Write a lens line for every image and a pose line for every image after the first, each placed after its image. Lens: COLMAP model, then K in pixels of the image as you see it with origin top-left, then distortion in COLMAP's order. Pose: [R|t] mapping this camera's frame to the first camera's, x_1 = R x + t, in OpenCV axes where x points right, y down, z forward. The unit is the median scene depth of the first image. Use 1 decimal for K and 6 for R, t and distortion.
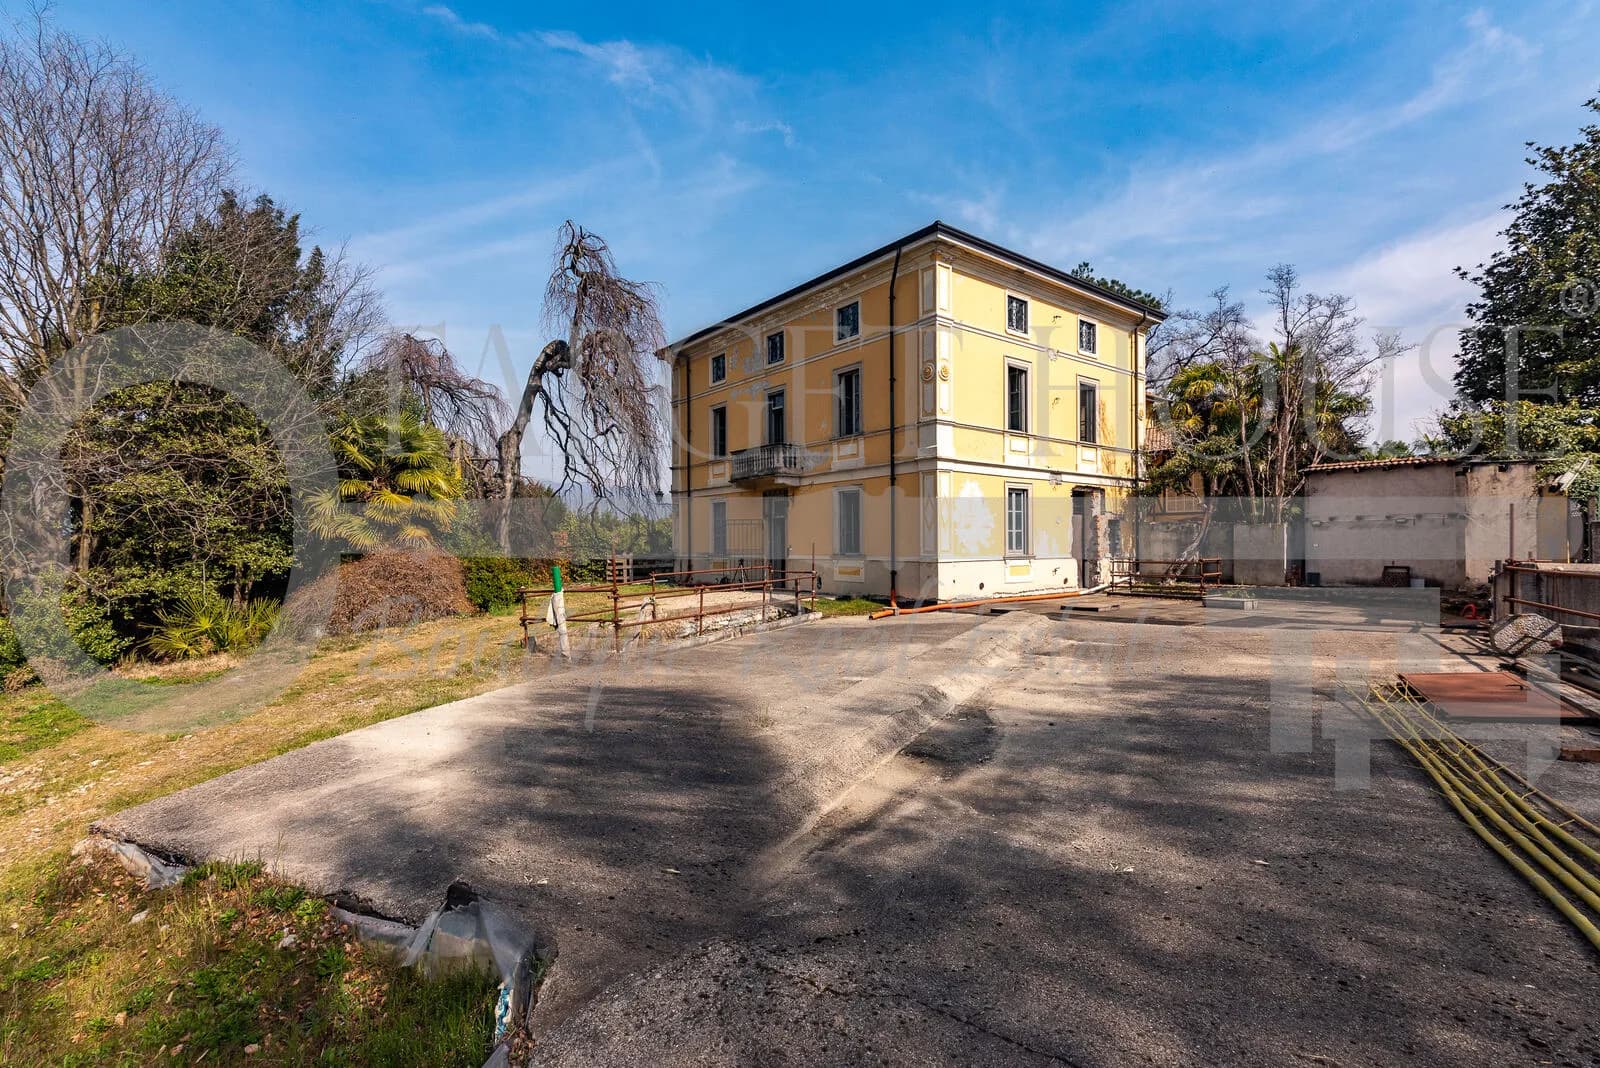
lens RADIAL K [[728.0, 0, 792.0], [0, 728.0, 536.1], [0, 0, 1]] dist [0.013256, -0.000098]
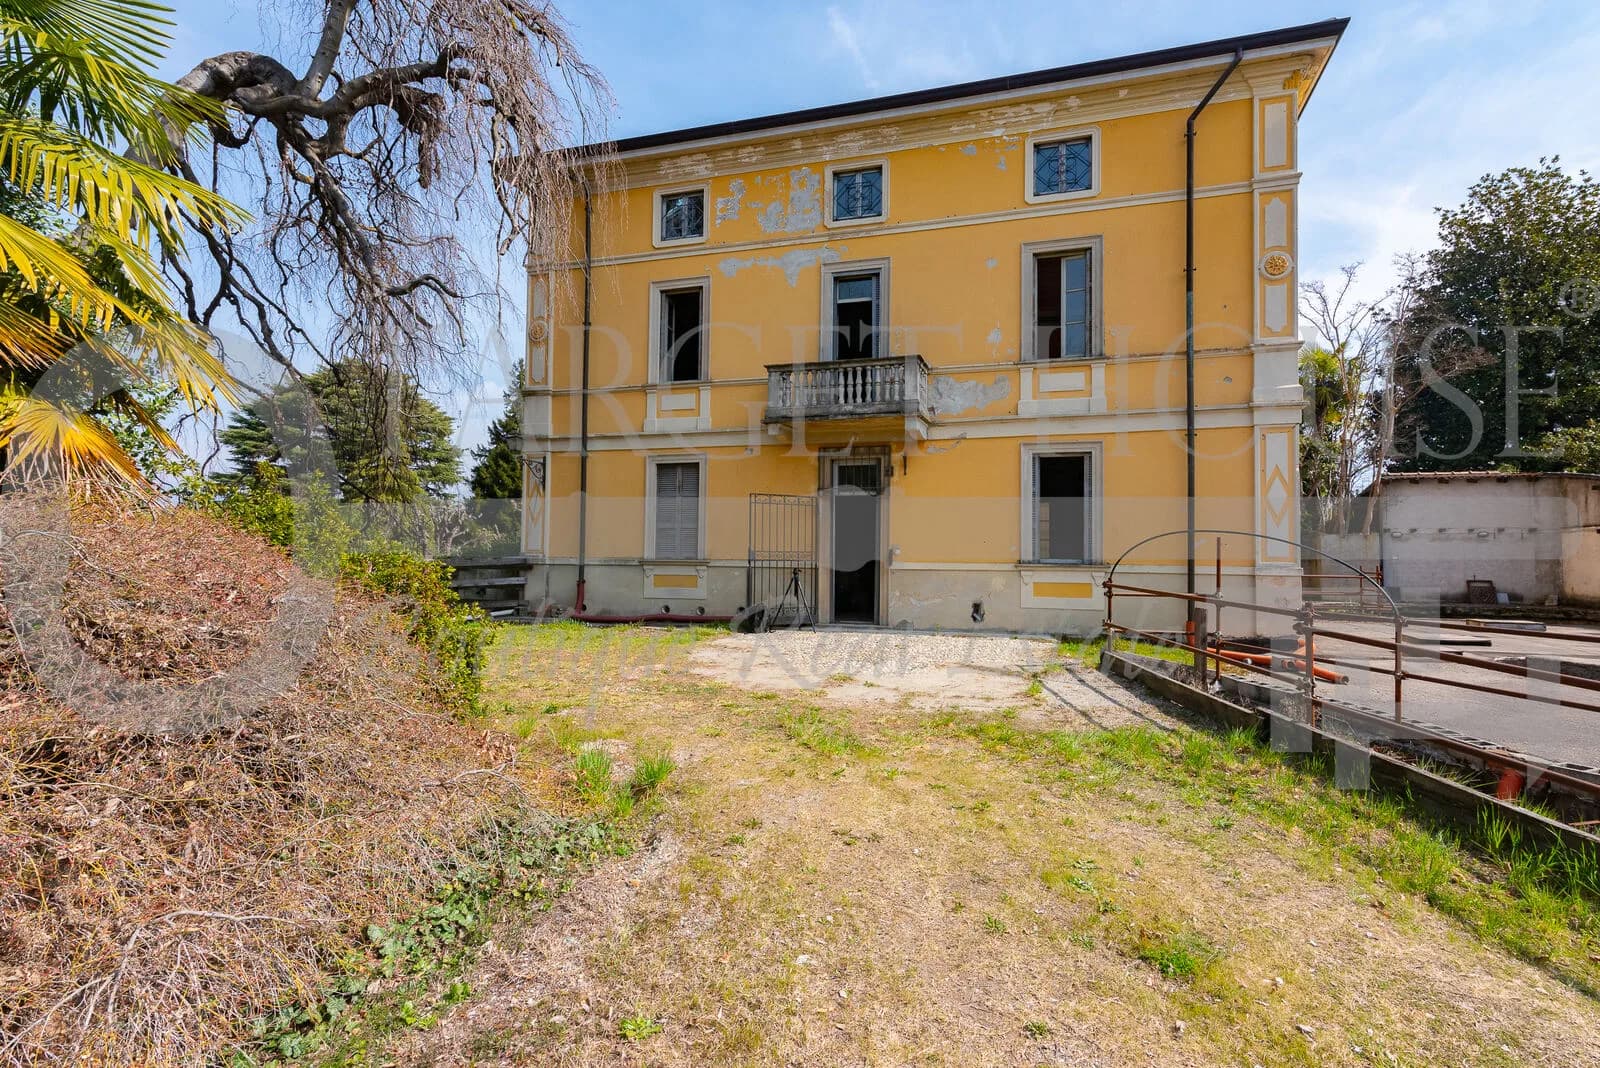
lens RADIAL K [[728.0, 0, 792.0], [0, 728.0, 536.1], [0, 0, 1]] dist [0.013256, -0.000098]
pose [[0.802136, 0.034858, 0.596124, -0.481947], [-0.021908, 0.999341, -0.028957, 0.029372], [-0.596740, 0.010167, 0.802370, 0.717229]]
